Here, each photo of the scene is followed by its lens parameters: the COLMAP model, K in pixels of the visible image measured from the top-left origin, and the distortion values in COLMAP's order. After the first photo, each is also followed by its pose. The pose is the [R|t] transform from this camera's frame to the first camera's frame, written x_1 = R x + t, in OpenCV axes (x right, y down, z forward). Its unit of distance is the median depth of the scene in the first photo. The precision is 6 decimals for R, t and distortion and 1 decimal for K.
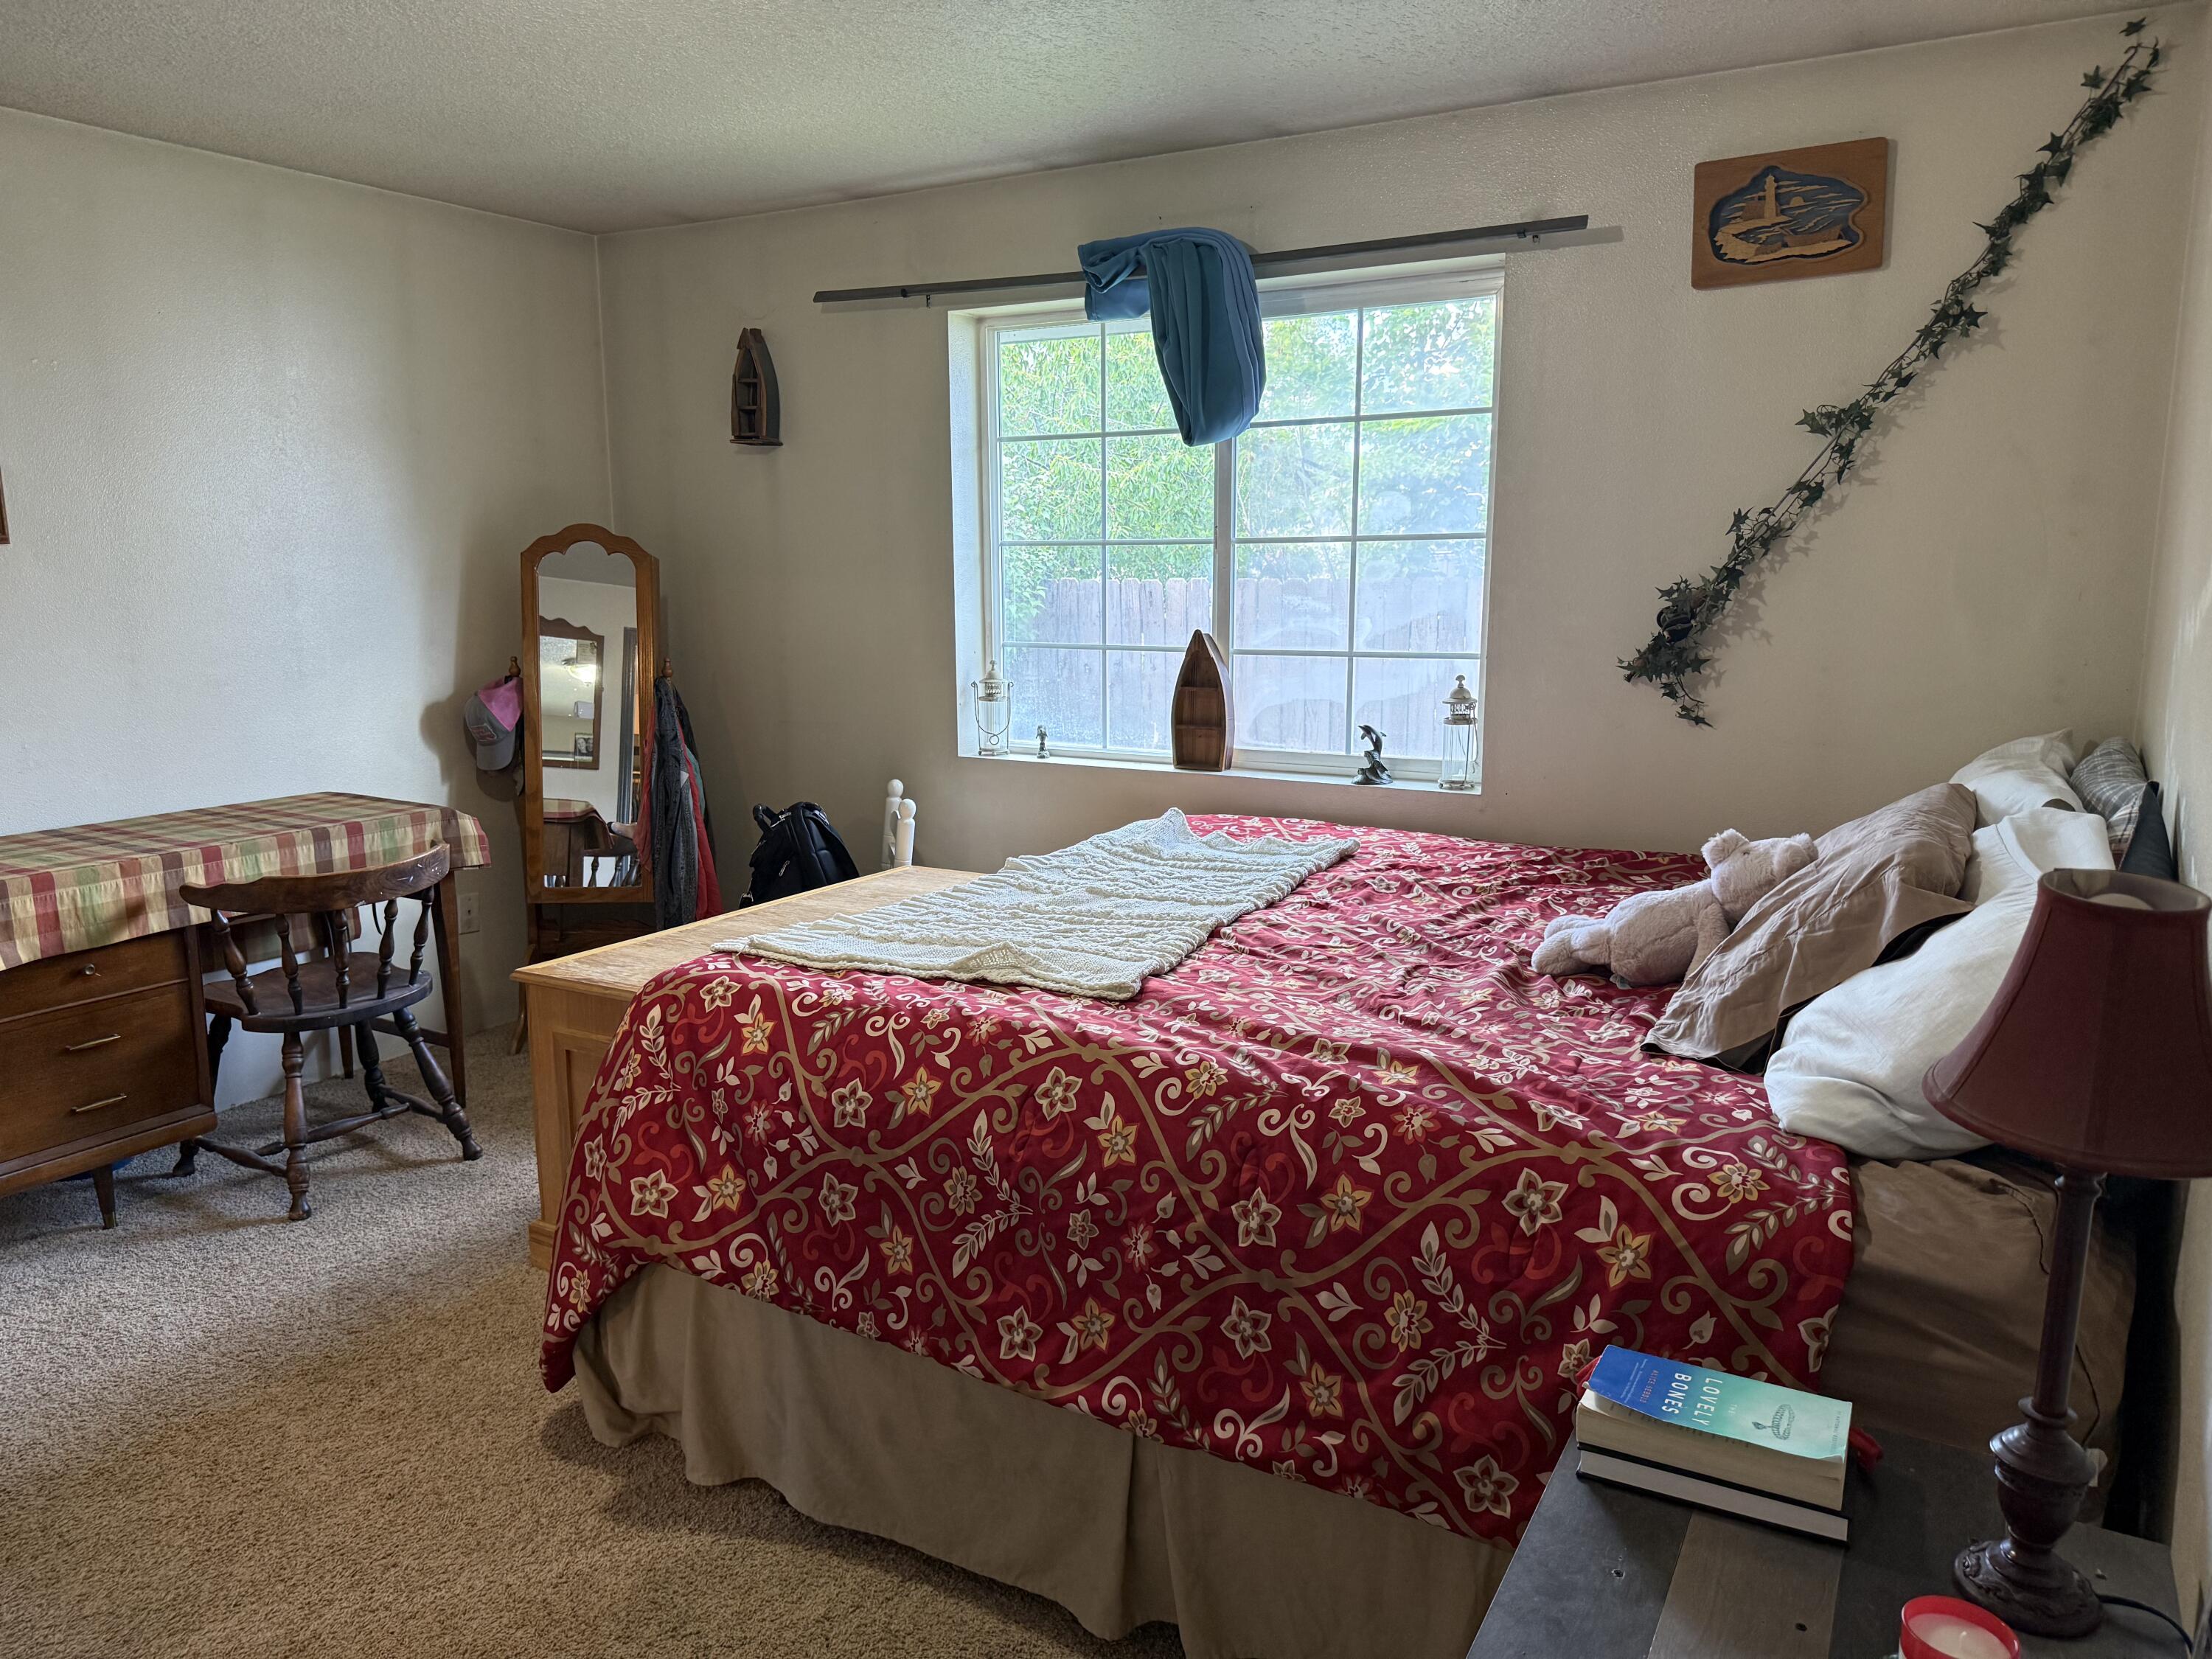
lens RADIAL K [[1555.7, 0, 1135.1], [0, 1555.7, 835.2], [0, 0, 1]] dist [0.060352, -0.080020]
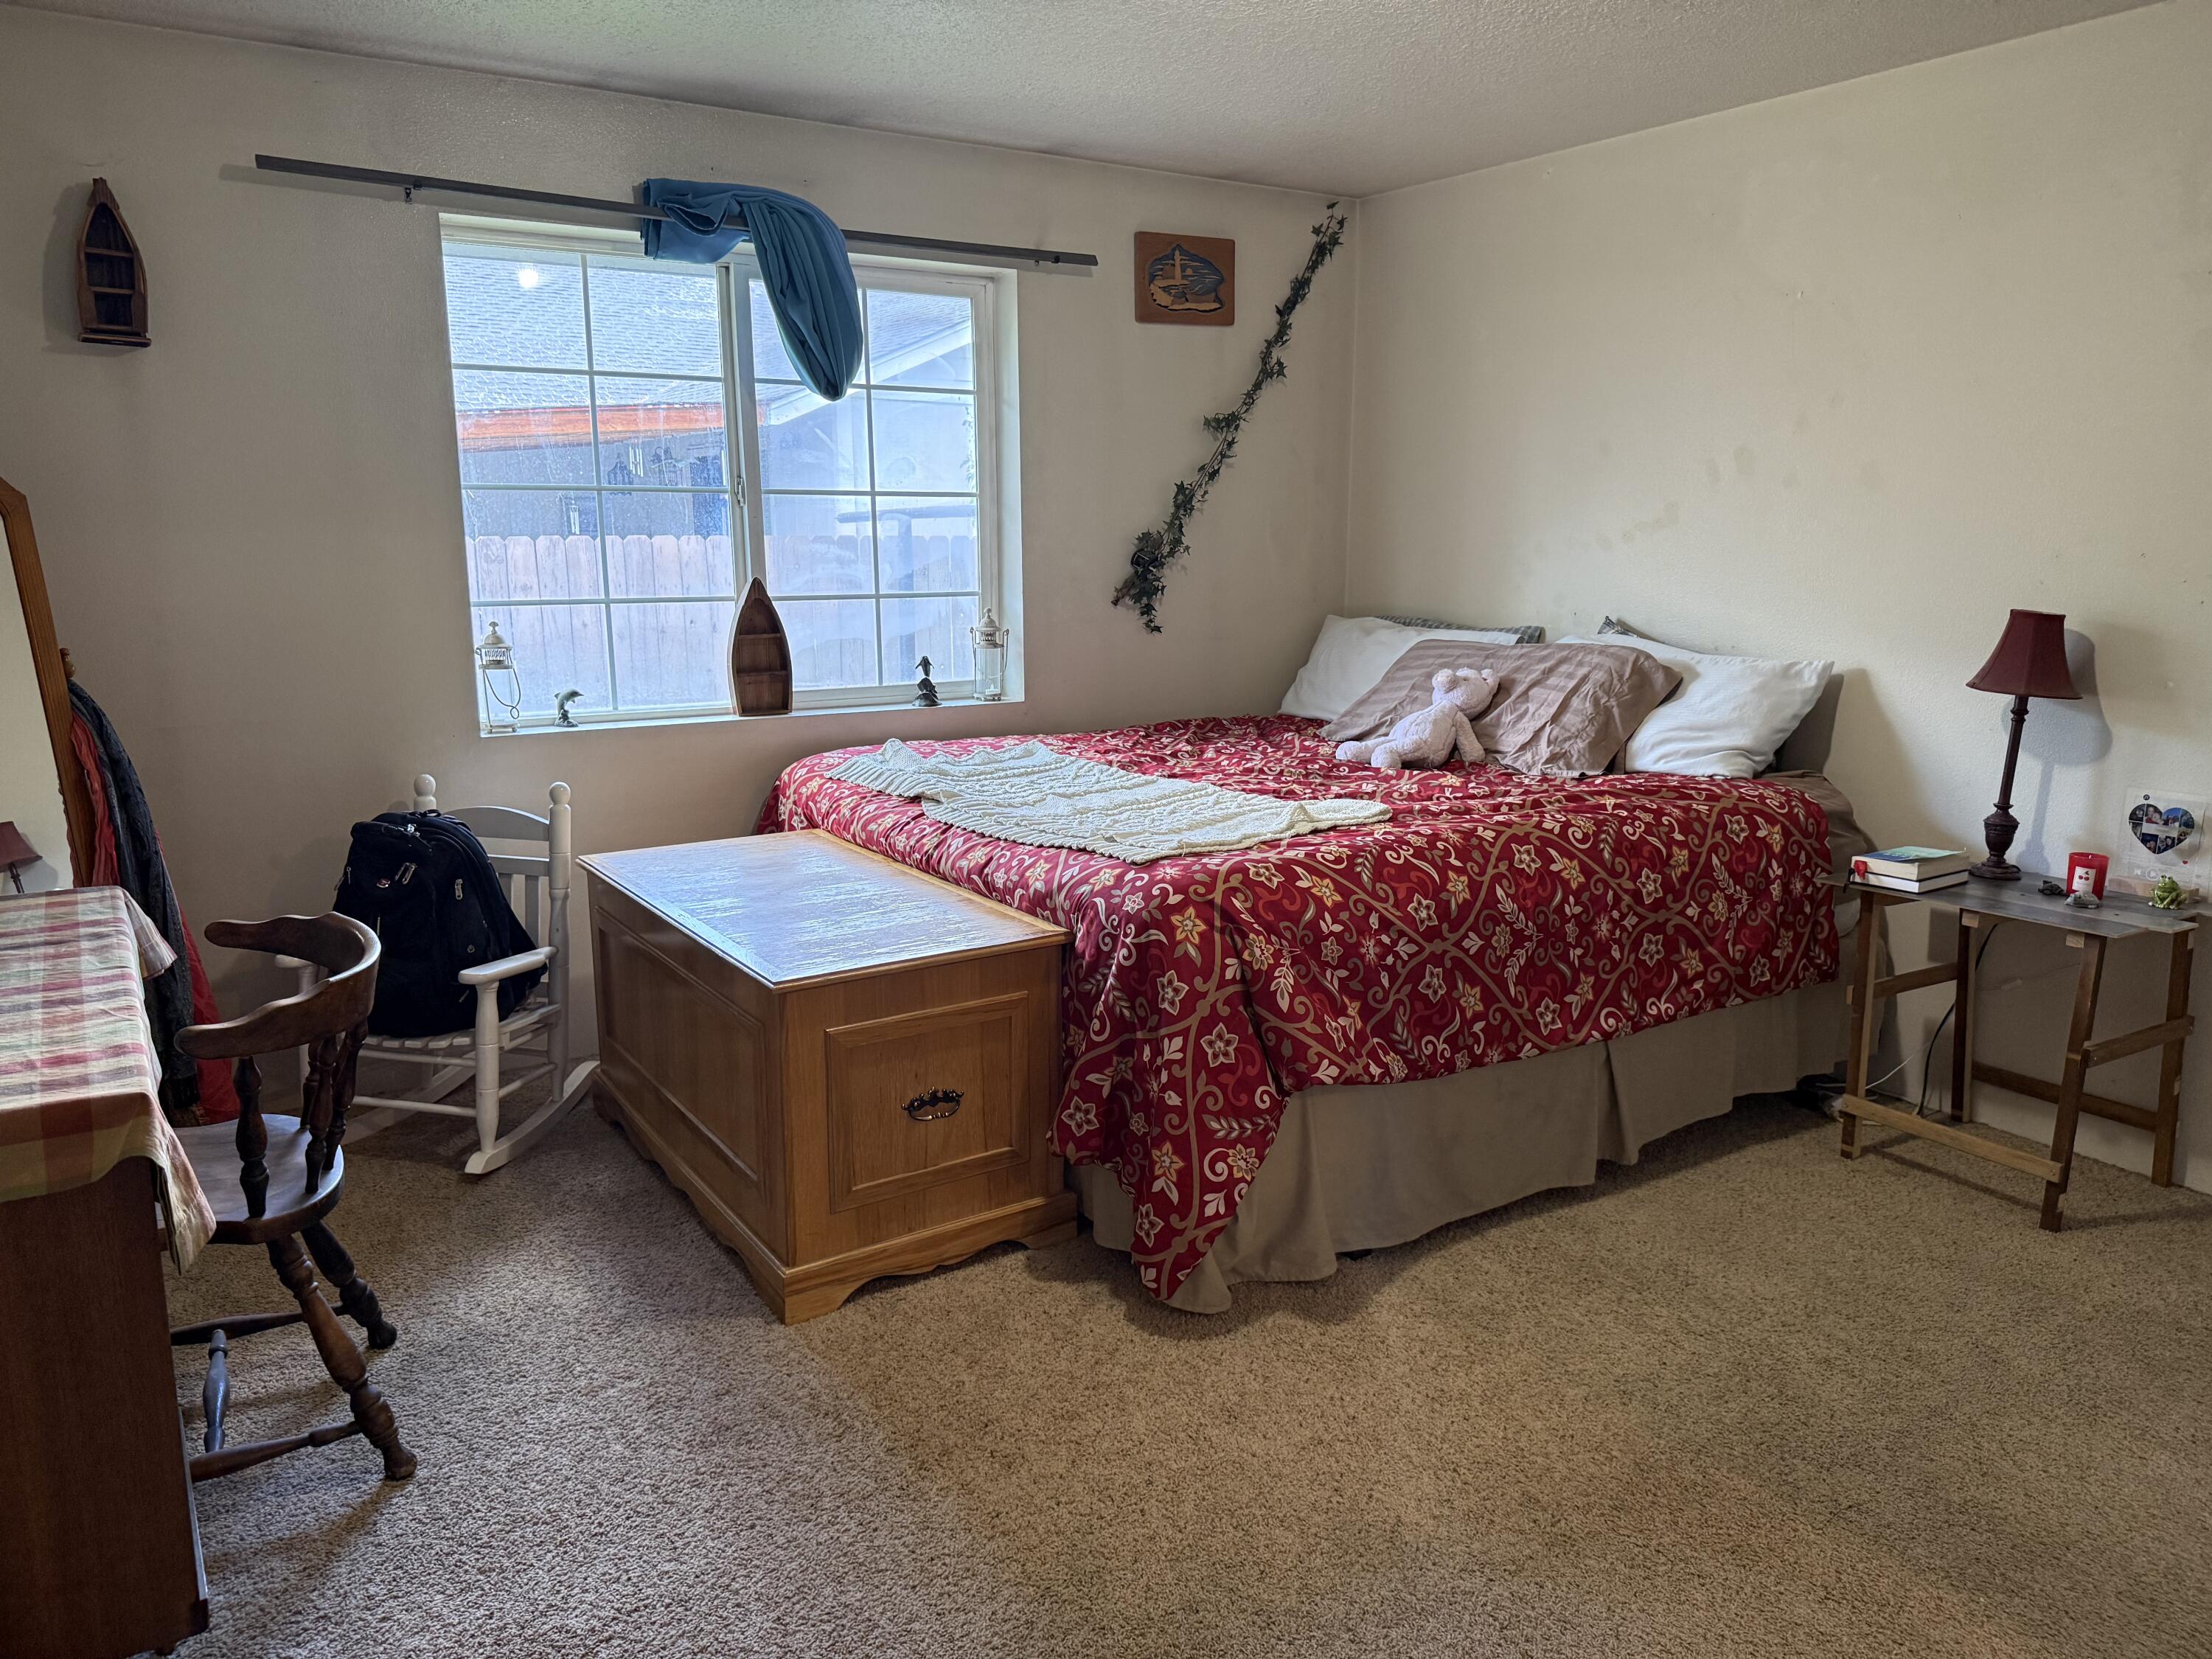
lens RADIAL K [[1555.7, 0, 1123.7], [0, 1555.7, 827.7], [0, 0, 1]] dist [0.060352, -0.080020]
pose [[0.450161, -0.169124, 0.876785, -1.047566], [0.156780, 0.981617, 0.108850, -0.060381], [-0.879076, 0.088462, 0.468401, 0.426877]]
